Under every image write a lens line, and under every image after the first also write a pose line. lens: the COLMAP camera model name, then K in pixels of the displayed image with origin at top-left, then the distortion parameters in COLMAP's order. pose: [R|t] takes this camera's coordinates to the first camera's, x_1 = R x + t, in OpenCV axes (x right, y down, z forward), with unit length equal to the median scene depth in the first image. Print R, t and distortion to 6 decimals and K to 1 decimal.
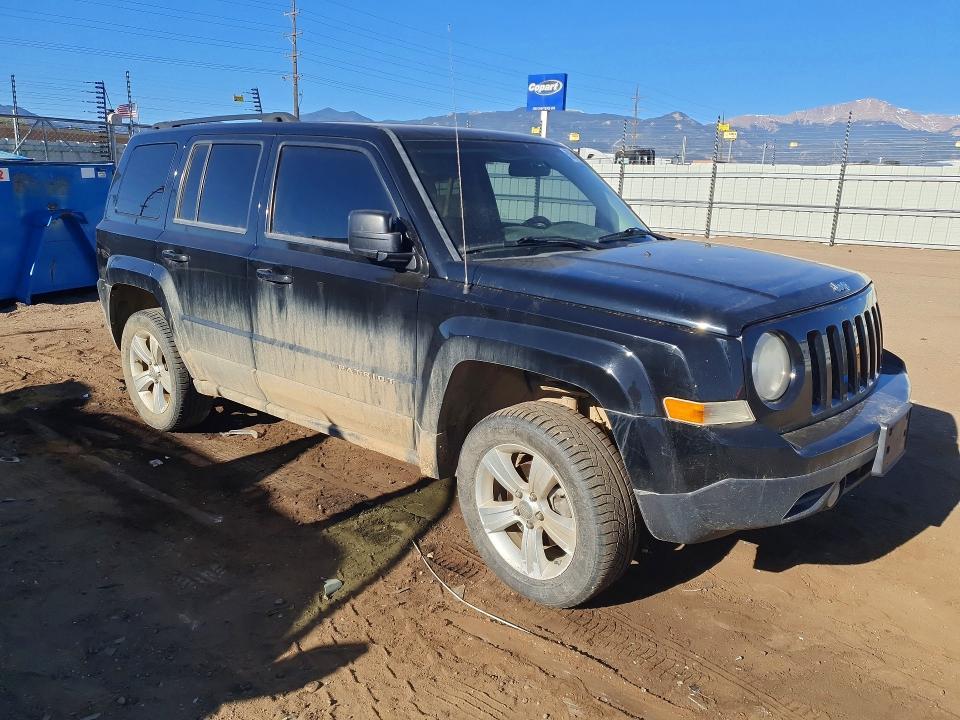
lens RADIAL K [[692.2, 0, 480.0], [0, 692.2, 360.0], [0, 0, 1]] dist [0.002773, -0.000503]
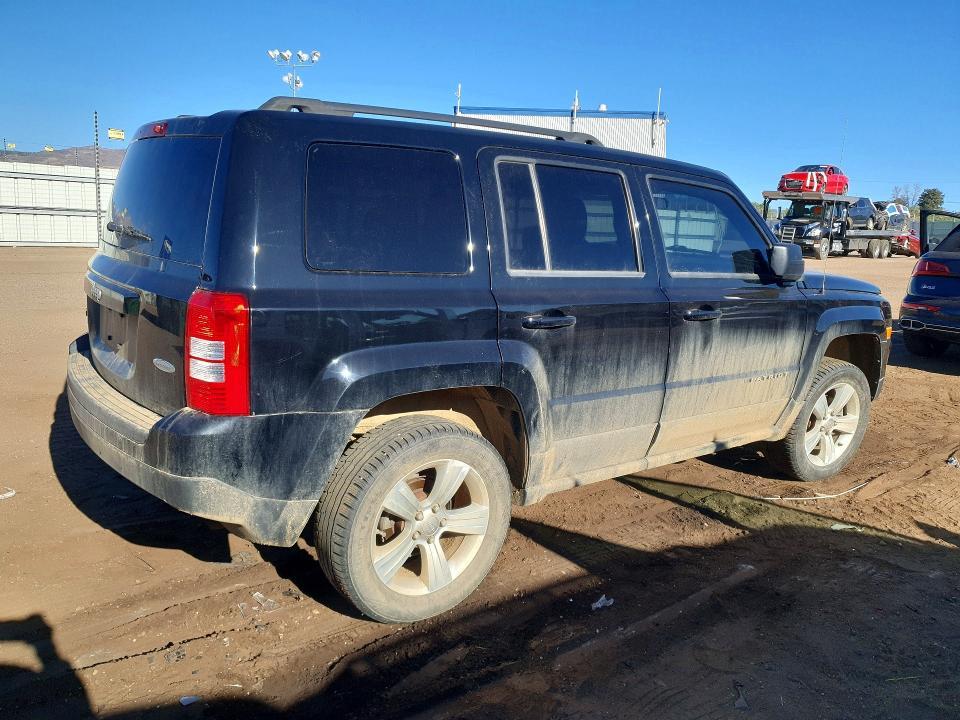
lens RADIAL K [[739.1, 0, 480.0], [0, 739.1, 360.0], [0, 0, 1]] dist [0.005545, -0.000056]
pose [[0.255656, -0.201818, 0.945468, -1.346847], [0.203202, 0.967339, 0.151541, -0.273799], [-0.945171, 0.153379, 0.288316, 0.978177]]
